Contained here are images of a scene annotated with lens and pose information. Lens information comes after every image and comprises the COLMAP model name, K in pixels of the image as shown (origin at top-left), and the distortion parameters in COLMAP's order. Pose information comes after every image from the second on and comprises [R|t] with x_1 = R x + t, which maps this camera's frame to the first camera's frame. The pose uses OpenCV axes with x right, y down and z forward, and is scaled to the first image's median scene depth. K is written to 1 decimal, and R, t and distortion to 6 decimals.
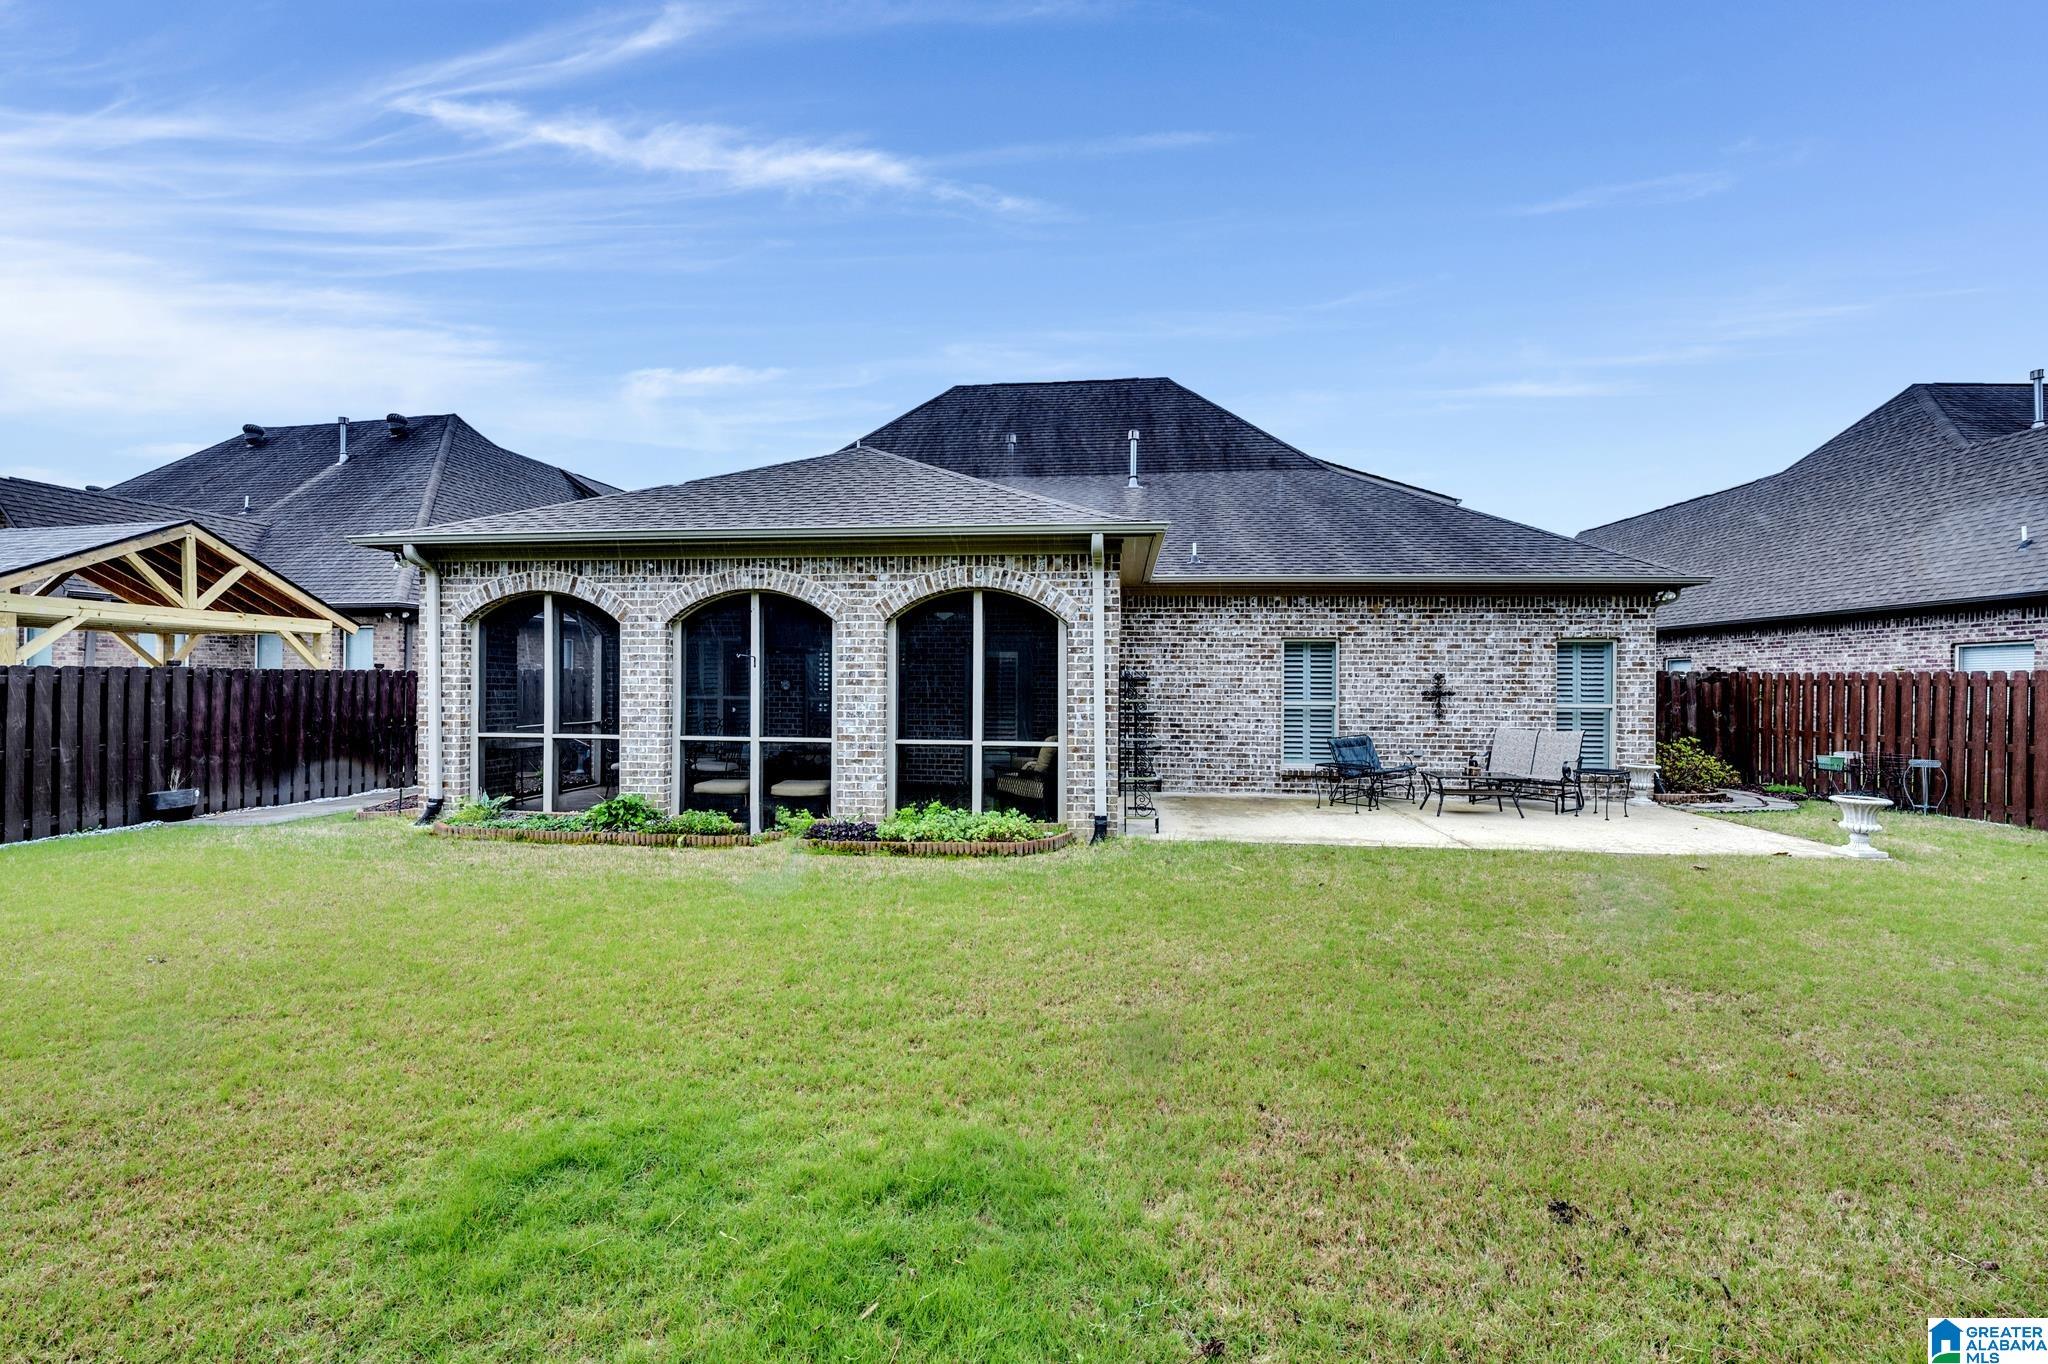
lens RADIAL K [[840.9, 0, 1024.7], [0, 840.9, 681.3], [0, 0, 1]] dist [-0.000038, -0.000056]
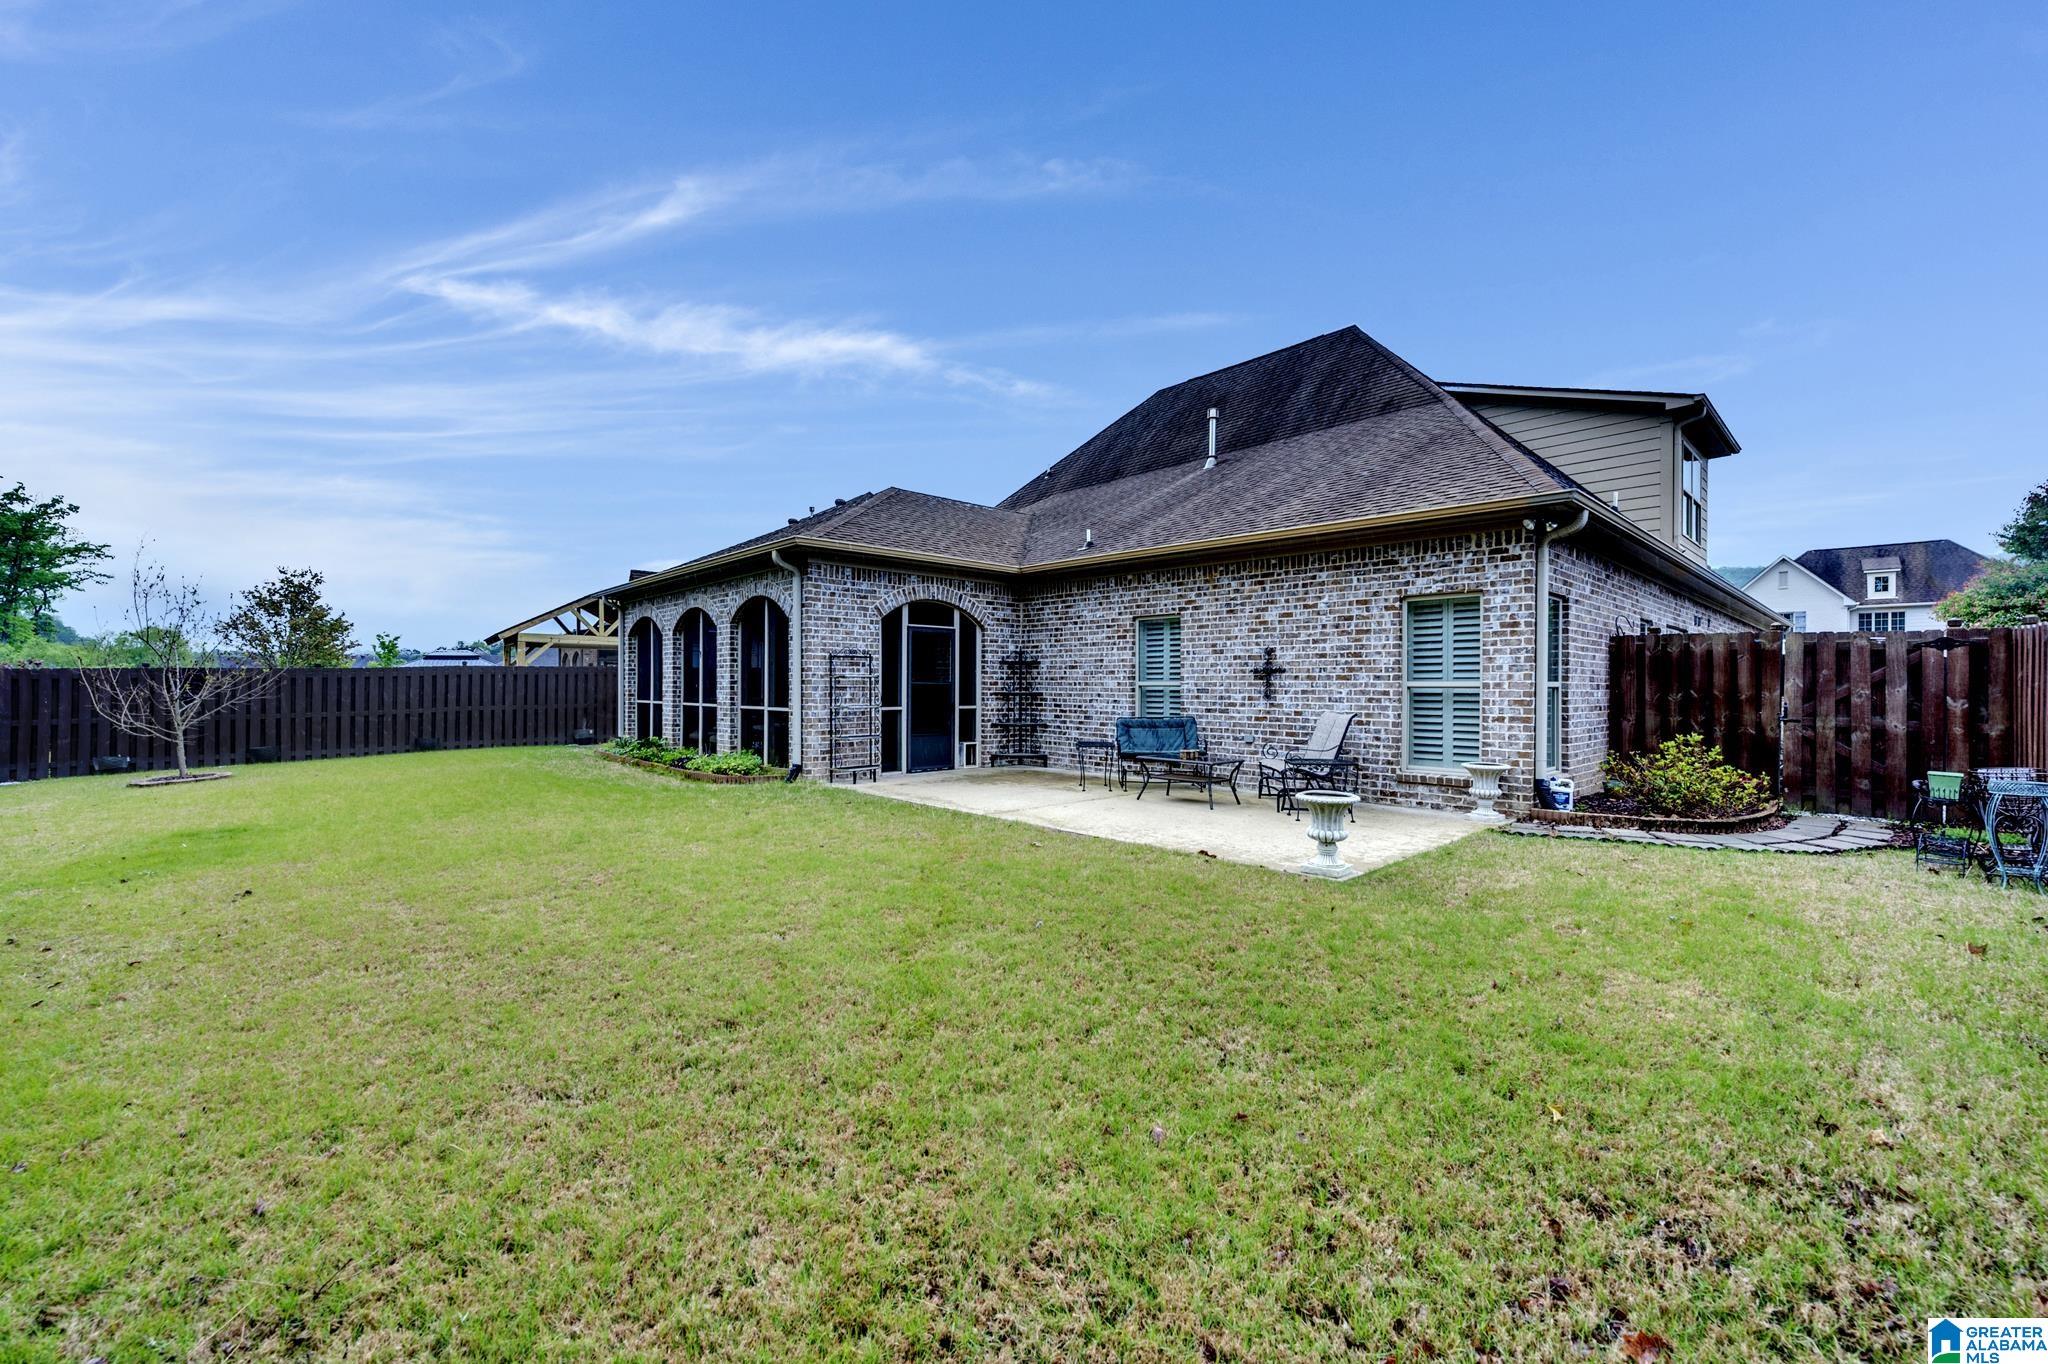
lens RADIAL K [[840.9, 0, 1025.1], [0, 840.9, 685.7], [0, 0, 1]] dist [-0.000038, -0.000056]
pose [[0.746426, -0.003813, -0.665458, 0.878967], [0.004472, 0.999990, -0.000713, 0.029324], [0.665454, -0.002444, 0.746435, 0.188835]]
